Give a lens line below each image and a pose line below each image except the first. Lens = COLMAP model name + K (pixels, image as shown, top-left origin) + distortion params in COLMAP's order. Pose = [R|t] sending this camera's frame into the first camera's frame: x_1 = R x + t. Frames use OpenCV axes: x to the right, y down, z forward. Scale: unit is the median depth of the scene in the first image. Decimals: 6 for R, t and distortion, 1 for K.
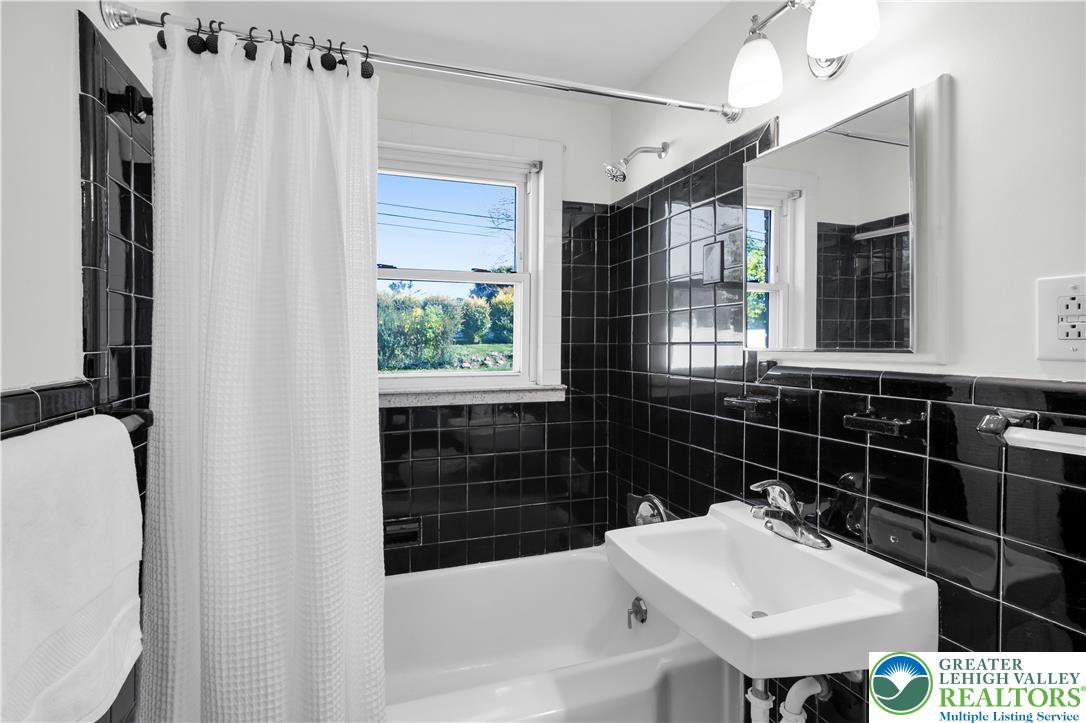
lens RADIAL K [[477.7, 0, 494.4], [0, 477.7, 333.1], [0, 0, 1]] dist [-0.003813, -0.000272]
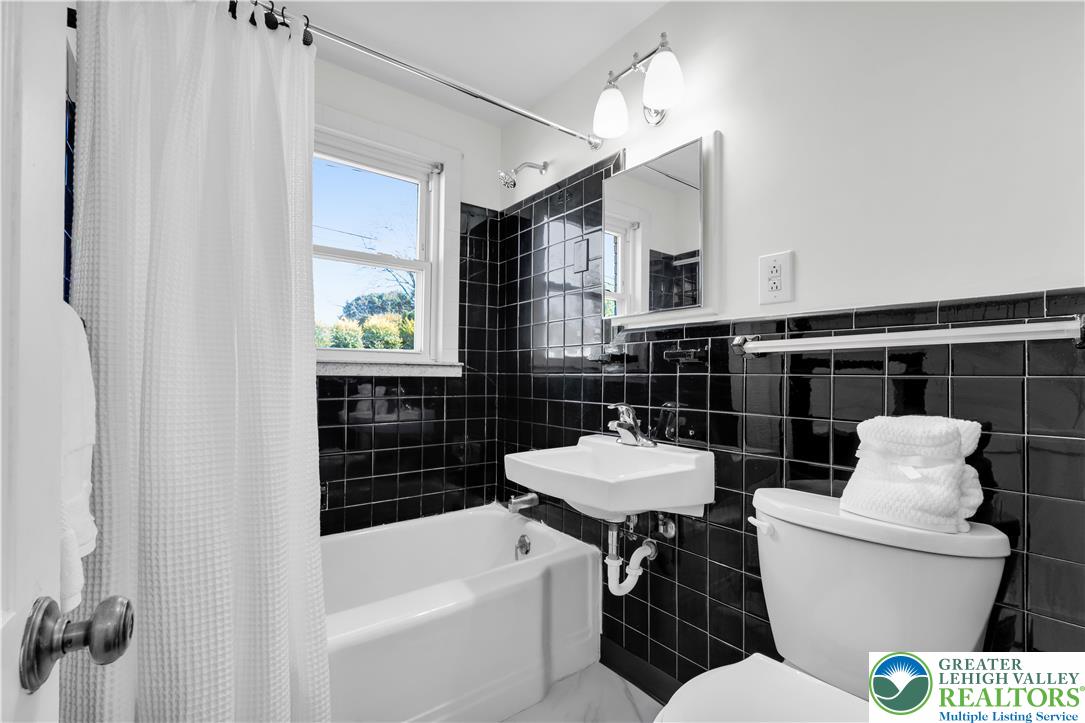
lens RADIAL K [[477.3, 0, 539.8], [0, 477.3, 370.9], [0, 0, 1]] dist [-0.003813, -0.000272]
pose [[0.932965, 0.004941, 0.359934, -0.132332], [-0.002431, 0.999969, -0.007425, 0.202322], [-0.359960, 0.006053, 0.932948, -0.200393]]
